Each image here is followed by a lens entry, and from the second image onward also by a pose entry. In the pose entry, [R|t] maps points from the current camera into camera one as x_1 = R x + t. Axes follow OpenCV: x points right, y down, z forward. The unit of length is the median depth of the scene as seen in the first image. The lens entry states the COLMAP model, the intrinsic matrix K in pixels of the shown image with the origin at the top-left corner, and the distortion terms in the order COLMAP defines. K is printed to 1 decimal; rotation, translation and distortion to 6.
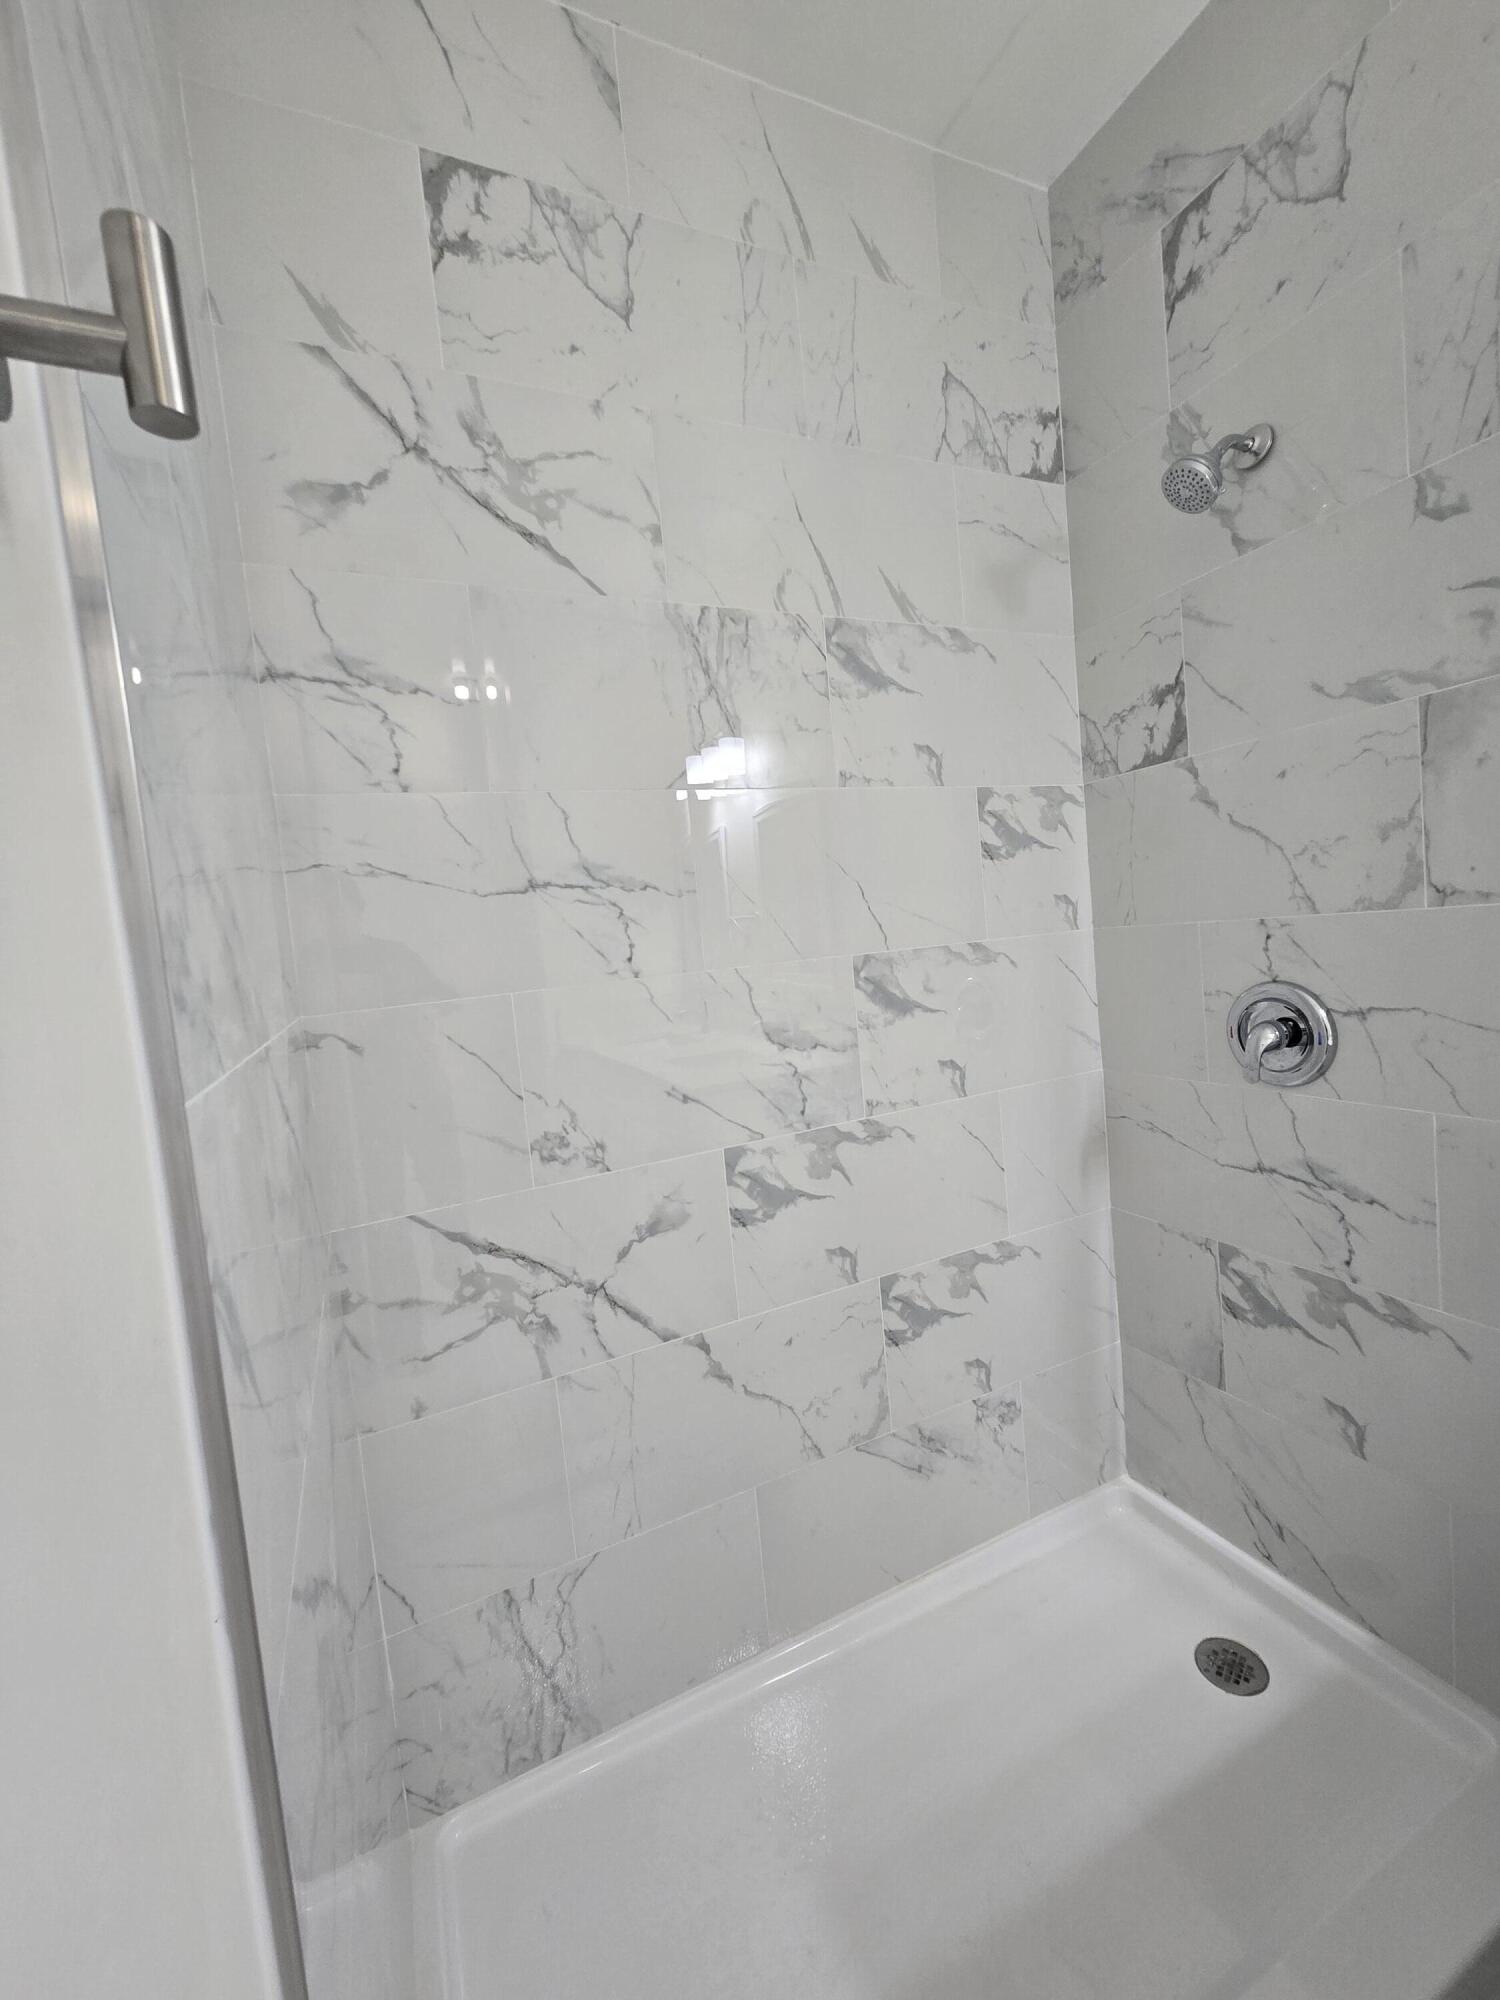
lens RADIAL K [[814.4, 0, 743.6], [0, 814.4, 1000.1], [0, 0, 1]] dist [-0.002493, -0.000013]
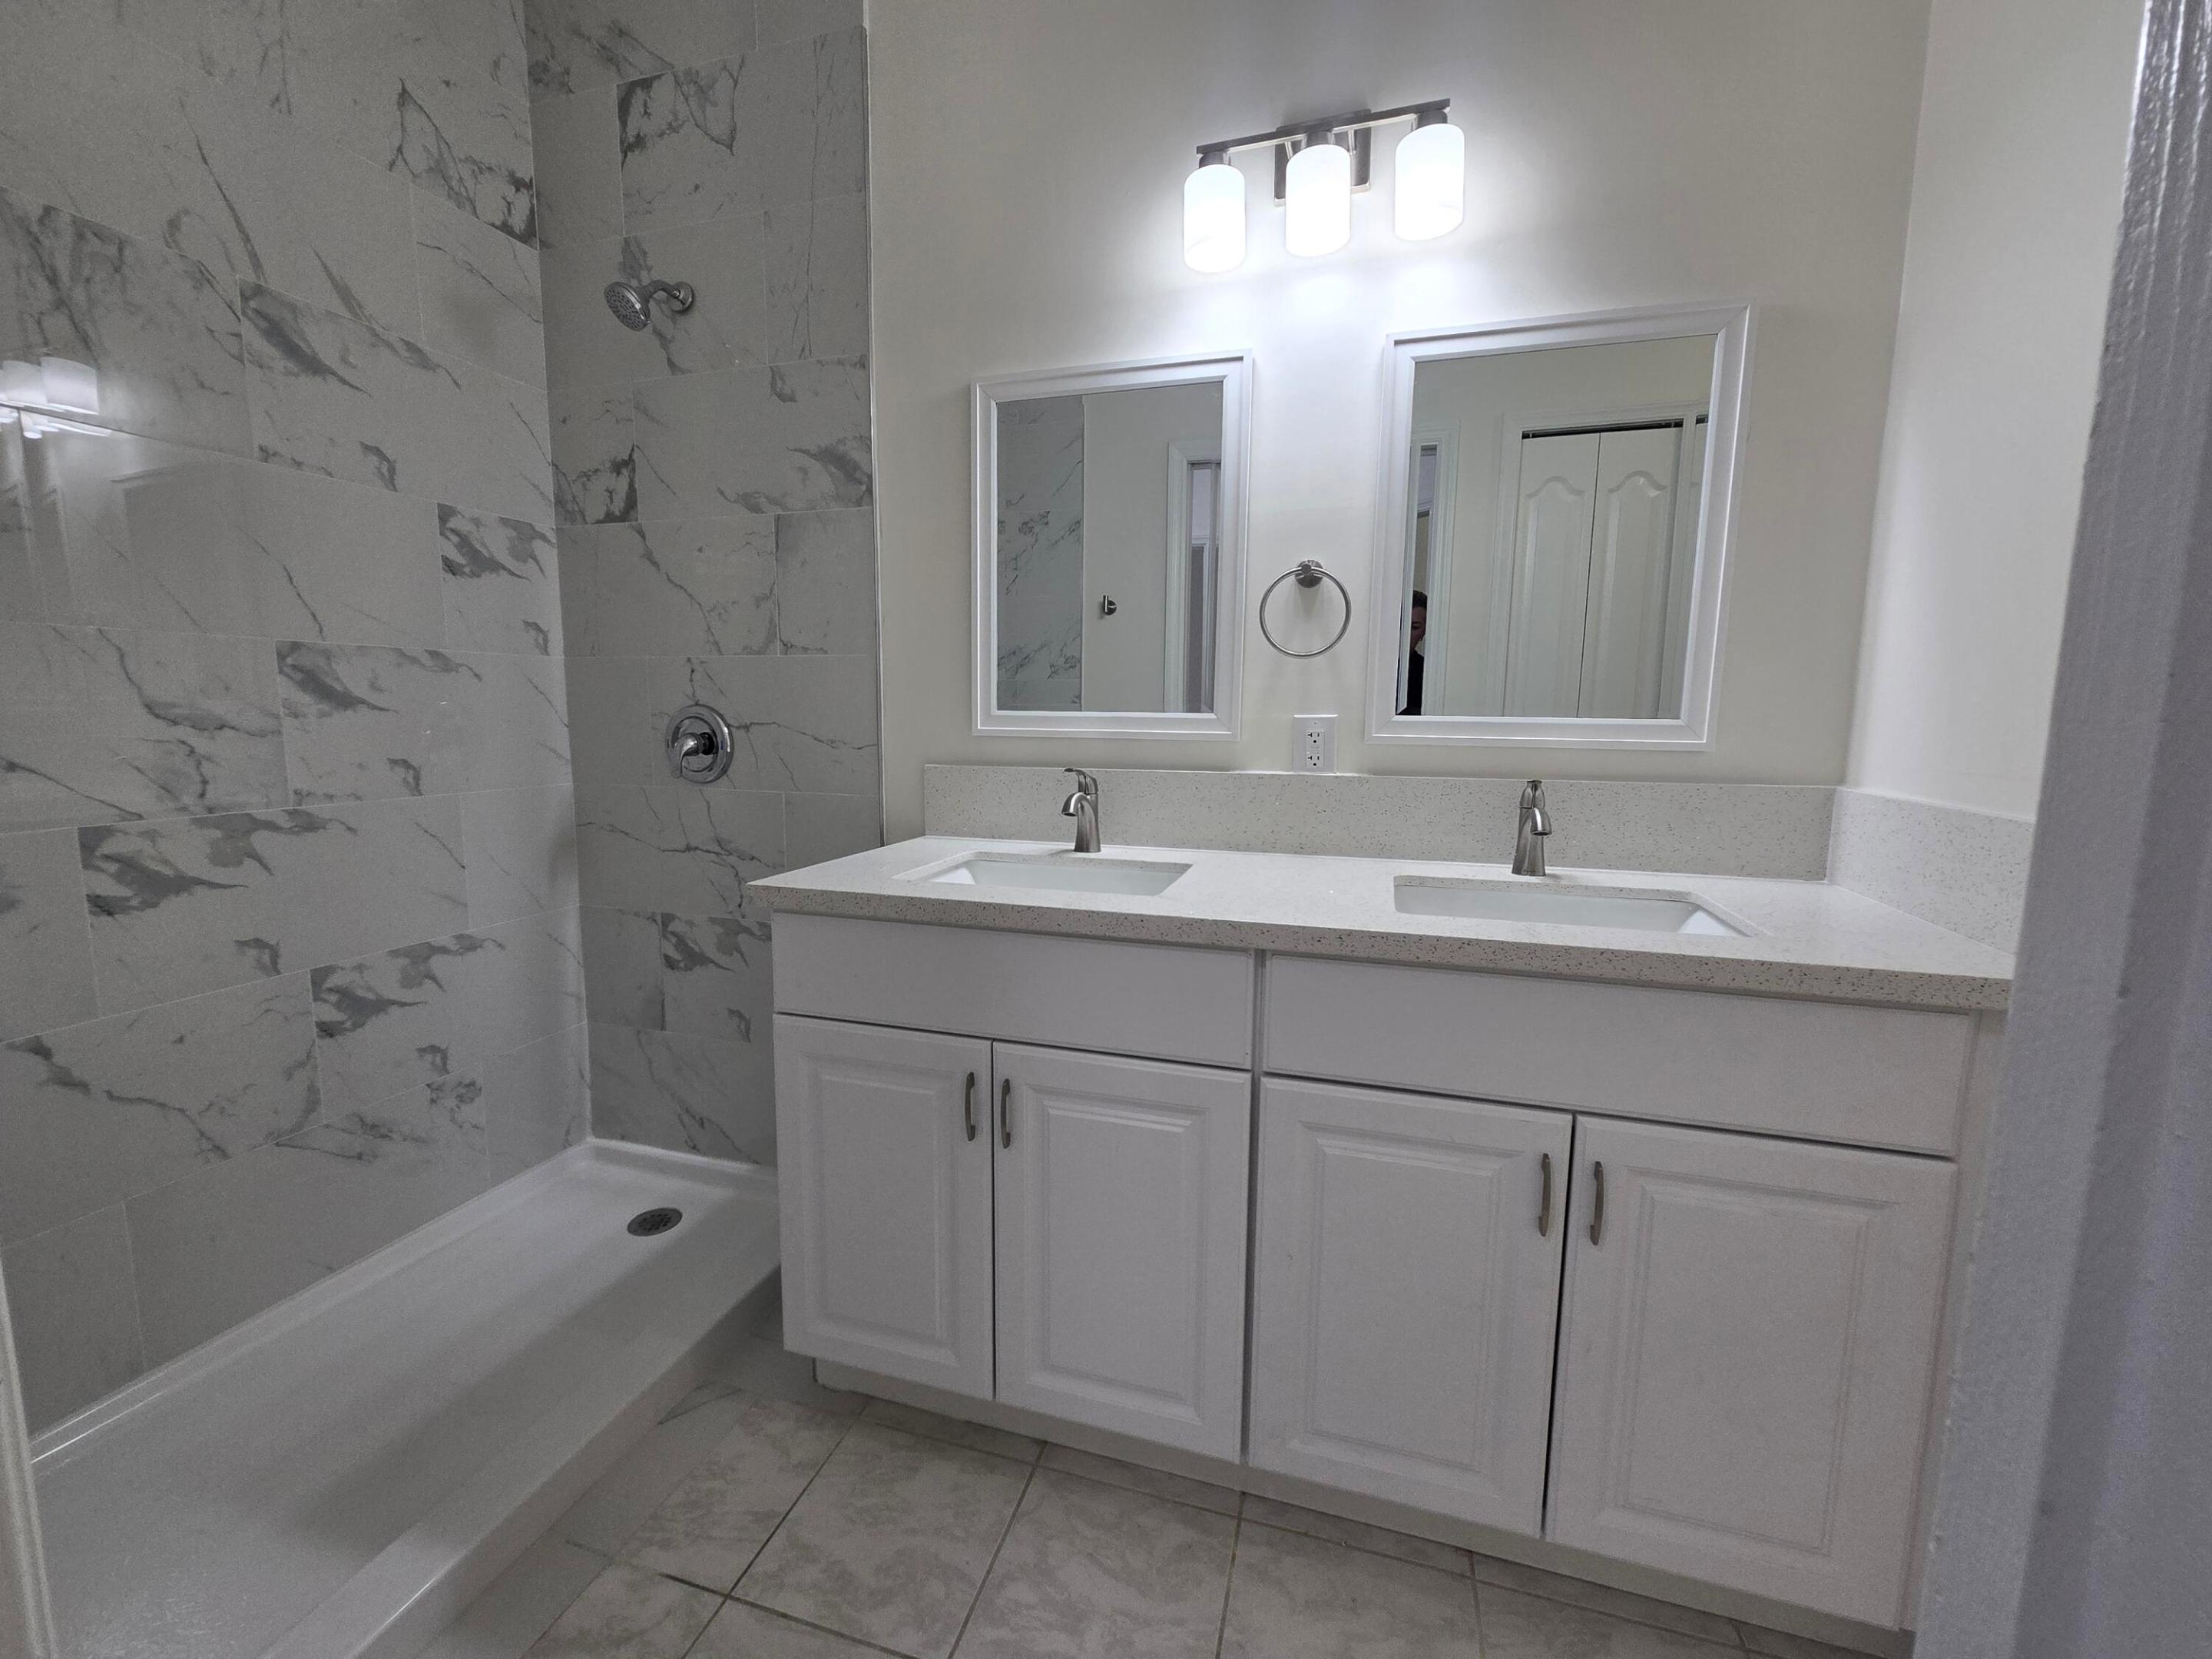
lens RADIAL K [[912.1, 0, 1096.8], [0, 912.1, 825.5], [0, 0, 1]] dist [0.001297, -0.000220]
pose [[0.664414, 0.005022, 0.747348, -0.027670], [-0.014220, 0.999881, 0.005923, 0.146096], [-0.747229, -0.014562, 0.664407, -0.455830]]
